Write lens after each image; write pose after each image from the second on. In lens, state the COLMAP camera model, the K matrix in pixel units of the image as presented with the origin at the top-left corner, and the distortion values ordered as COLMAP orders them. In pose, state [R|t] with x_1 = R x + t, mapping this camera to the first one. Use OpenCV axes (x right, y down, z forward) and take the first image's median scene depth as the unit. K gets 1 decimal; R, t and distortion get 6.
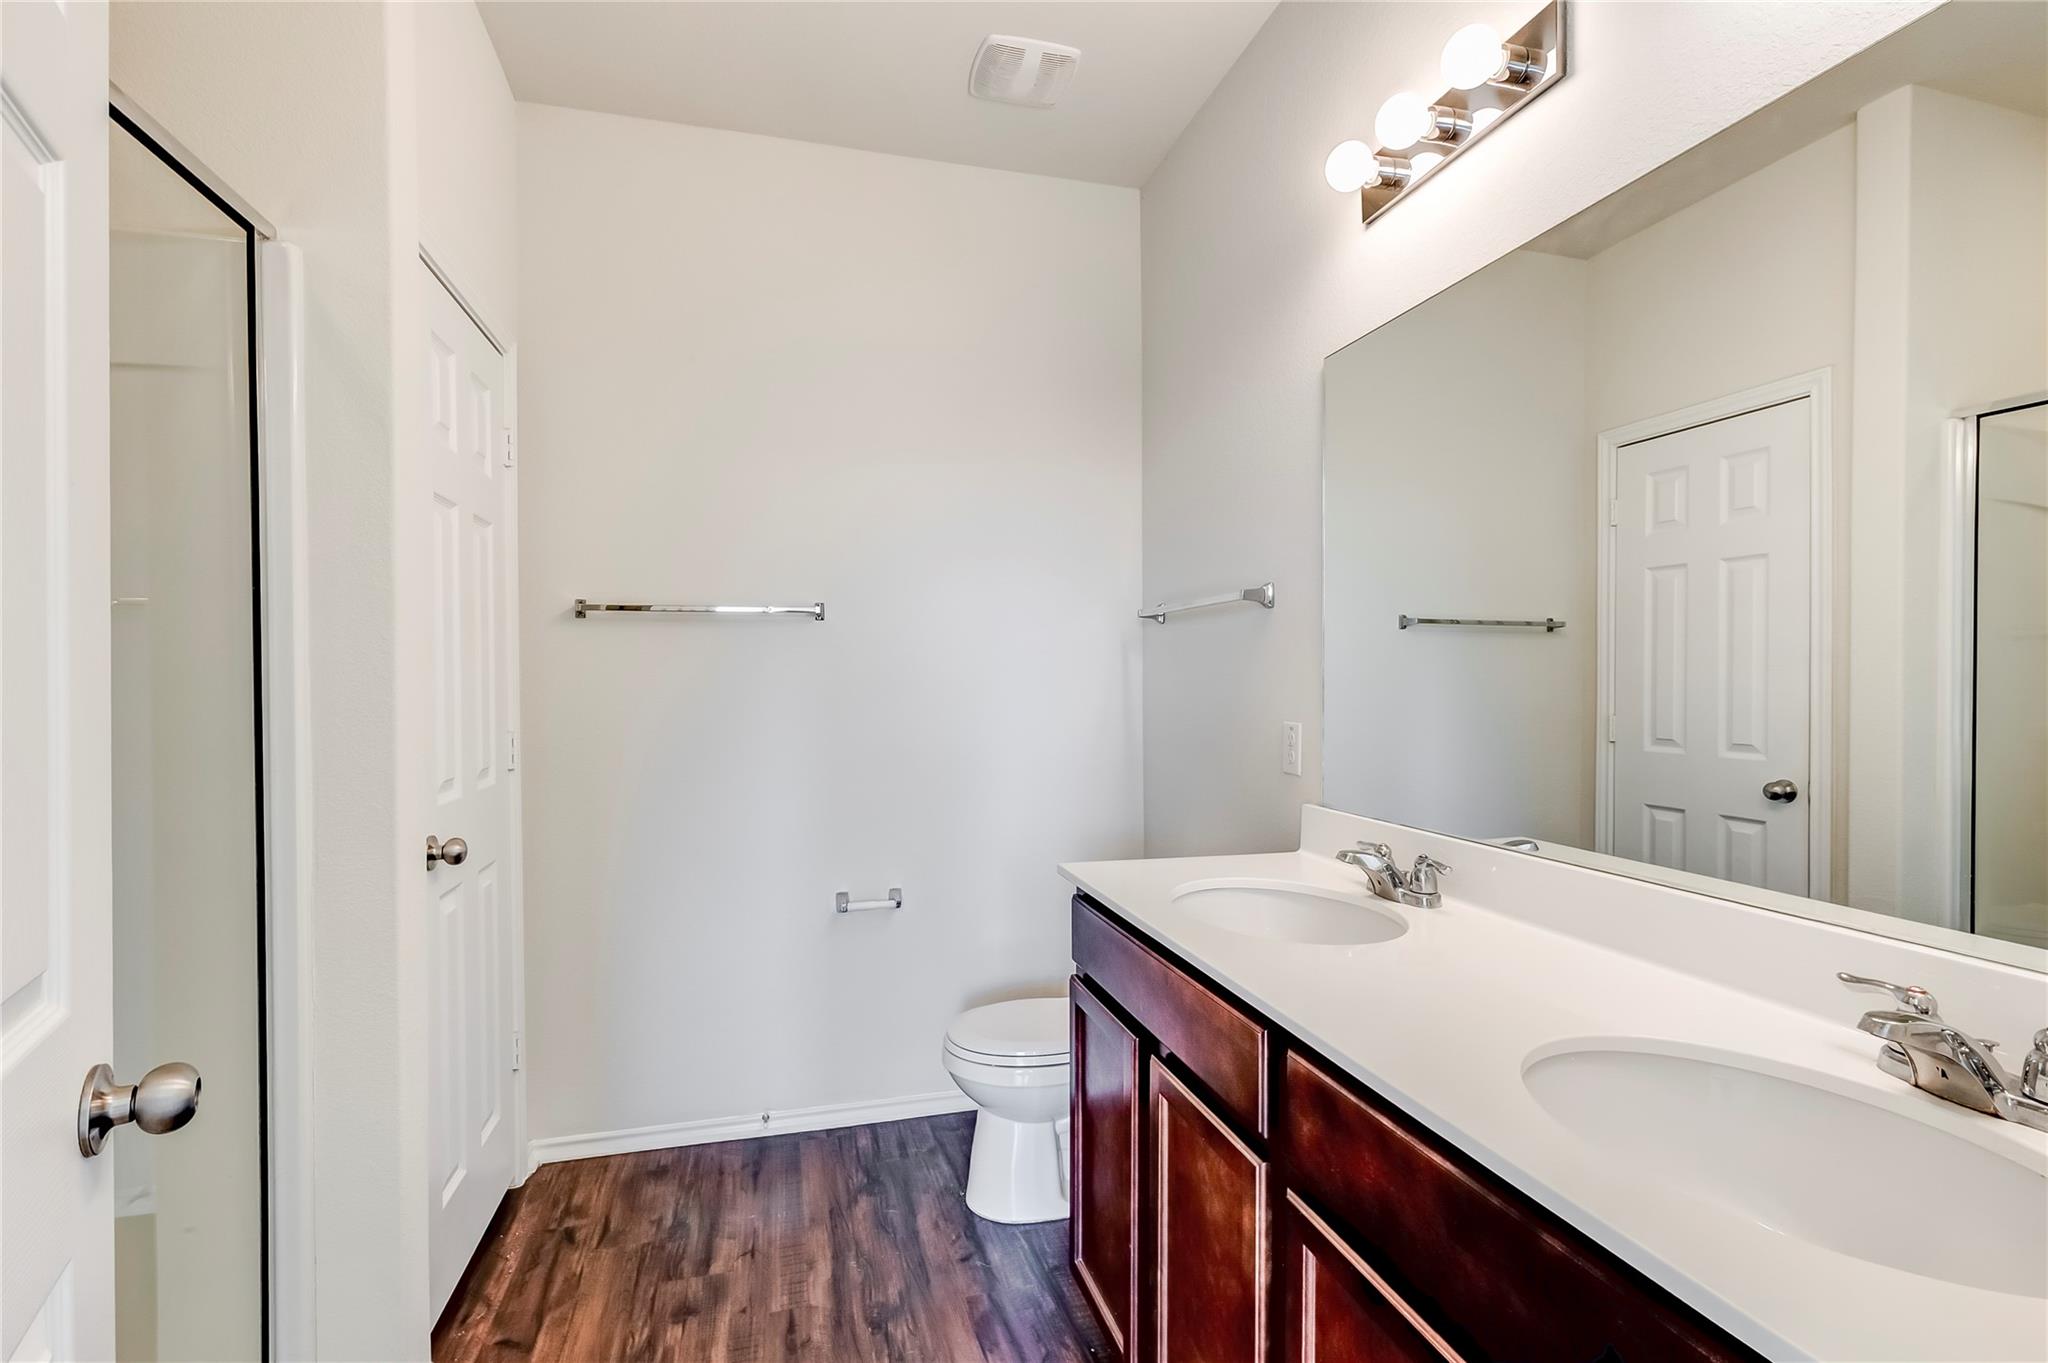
lens RADIAL K [[921.6, 0, 1022.1], [0, 921.6, 687.7], [0, 0, 1]] dist [-0.000794, -0.000275]
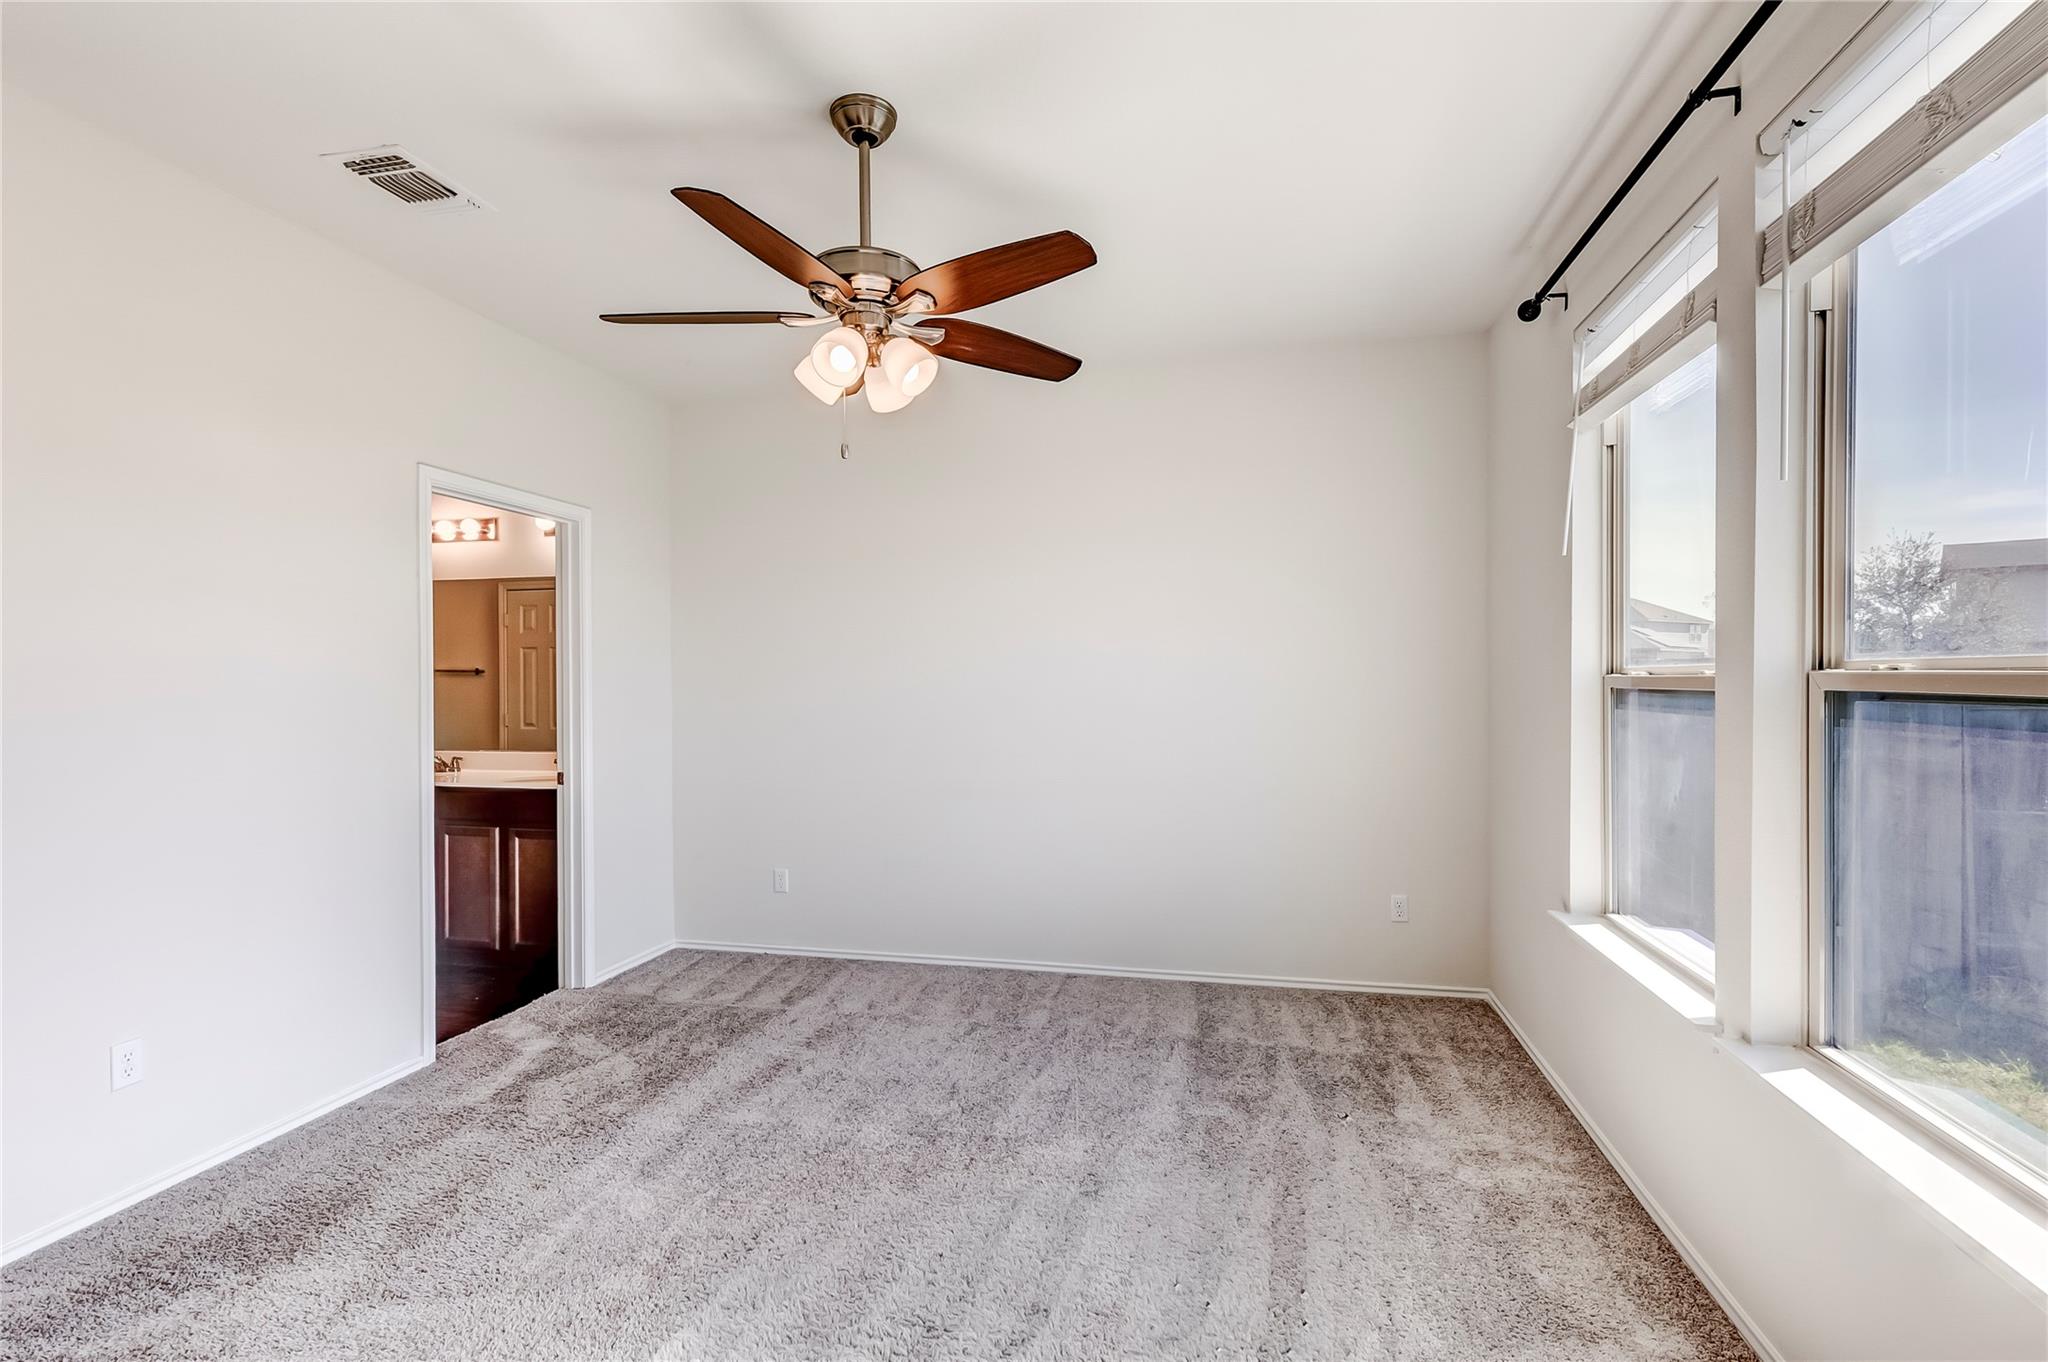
lens RADIAL K [[921.6, 0, 1022.1], [0, 921.6, 687.2], [0, 0, 1]] dist [-0.000794, -0.000275]
pose [[0.462775, -0.004352, 0.886465, -0.847811], [0.014939, 0.999884, -0.002890, -0.010194], [-0.886350, 0.014581, 0.462786, -1.271327]]
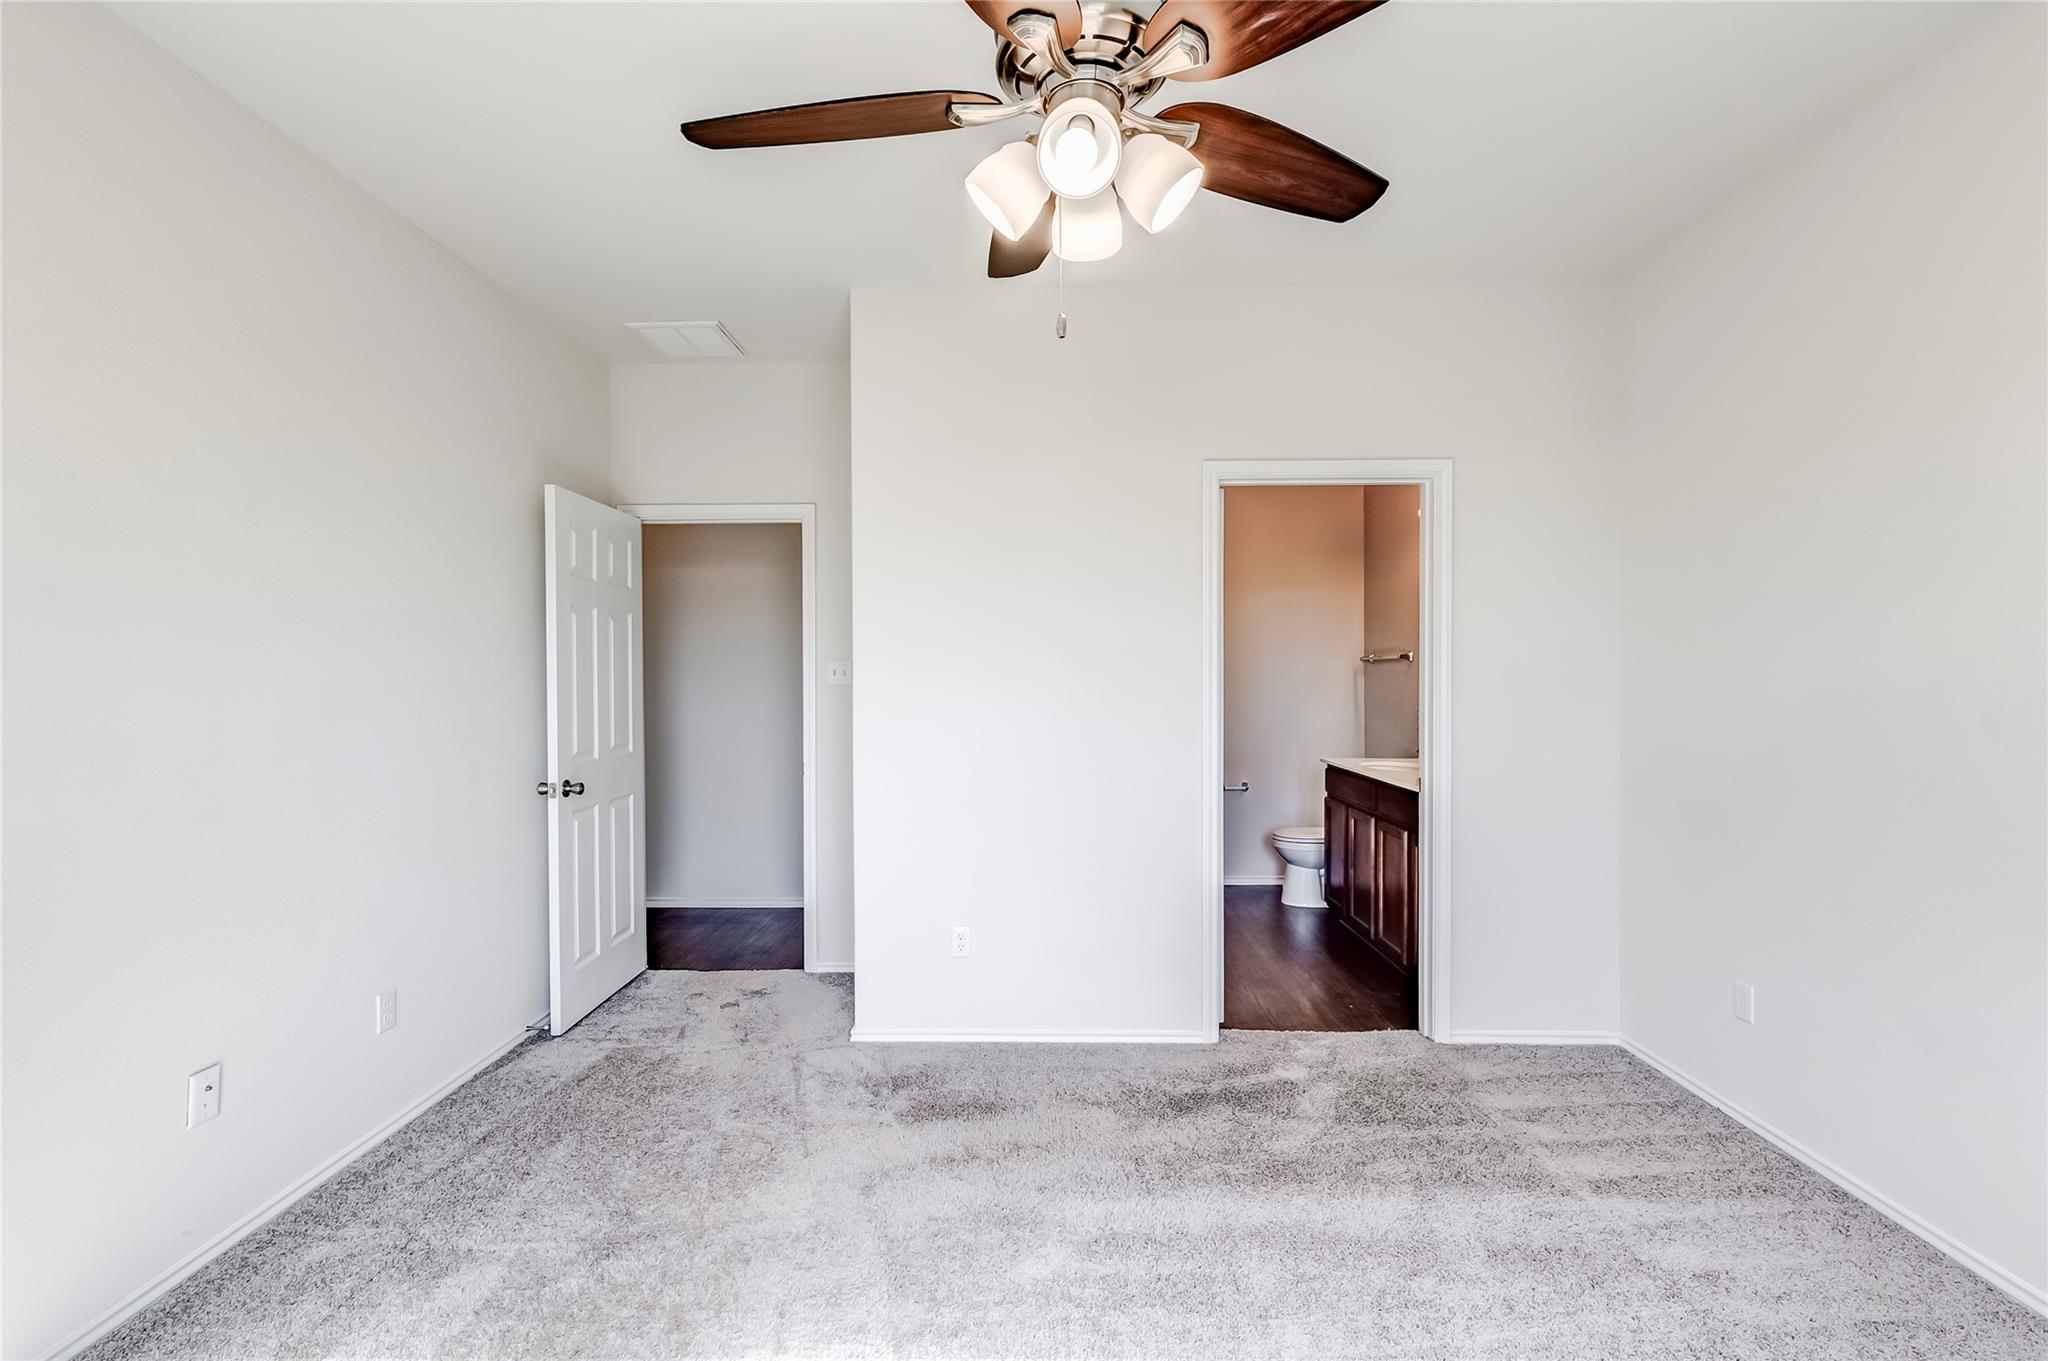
lens RADIAL K [[929.0, 0, 1043.2], [0, 929.0, 688.2], [0, 0, 1]] dist [-0.002362, -0.000127]
pose [[0.965158, 0.005565, -0.261609, -0.024524], [-0.004168, 0.999974, 0.005895, -0.018053], [0.261635, -0.004599, 0.965156, -1.287253]]
